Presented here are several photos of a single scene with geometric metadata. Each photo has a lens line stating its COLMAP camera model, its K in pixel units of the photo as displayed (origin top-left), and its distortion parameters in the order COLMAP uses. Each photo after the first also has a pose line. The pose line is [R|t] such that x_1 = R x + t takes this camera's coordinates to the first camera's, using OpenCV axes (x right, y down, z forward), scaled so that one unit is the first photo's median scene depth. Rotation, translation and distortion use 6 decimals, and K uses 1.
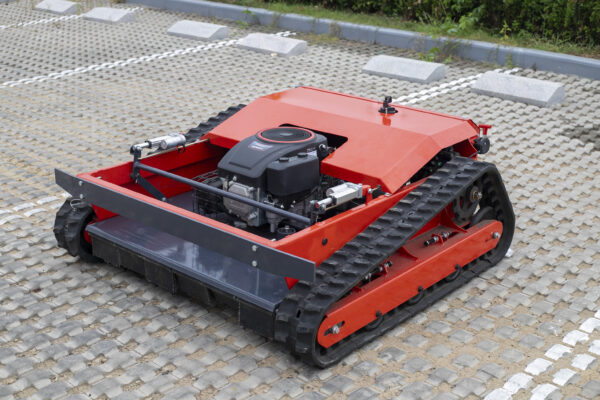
lens RADIAL K [[894.9, 0, 300.0], [0, 894.9, 200.0], [0, 0, 1]] dist [-0.139383, -0.048764]
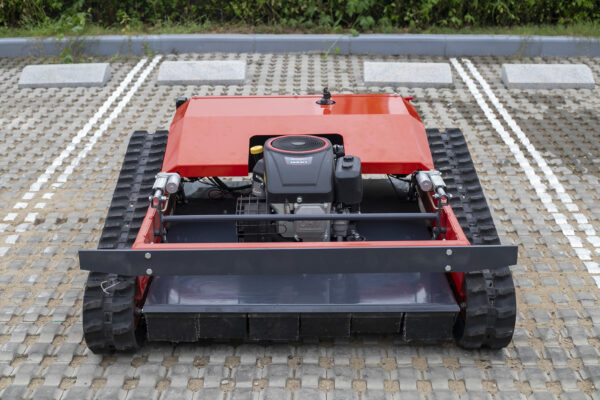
lens RADIAL K [[894.9, 0, 300.0], [0, 894.9, 200.0], [0, 0, 1]] dist [-0.139383, -0.048764]
pose [[0.733676, -0.249096, 0.632195, -0.626798], [0.240689, 0.965330, 0.101032, -0.111861], [-0.635444, 0.078037, 0.768194, 0.296712]]
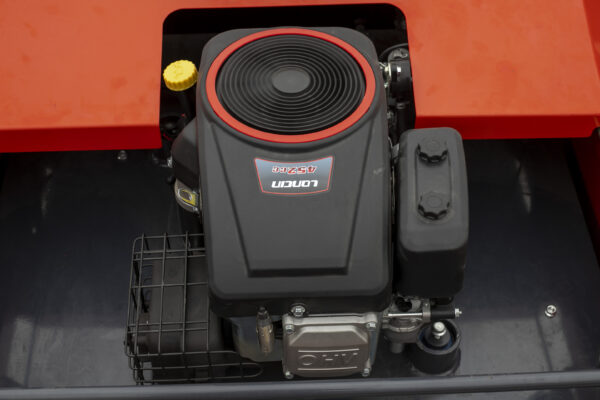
lens RADIAL K [[894.9, 0, 300.0], [0, 894.9, 200.0], [0, 0, 1]] dist [-0.139383, -0.048764]
pose [[0.718695, -0.544341, 0.432632, -0.186421], [0.234838, 0.775663, 0.585831, -0.239253], [-0.654468, -0.319435, 0.685297, 0.767619]]
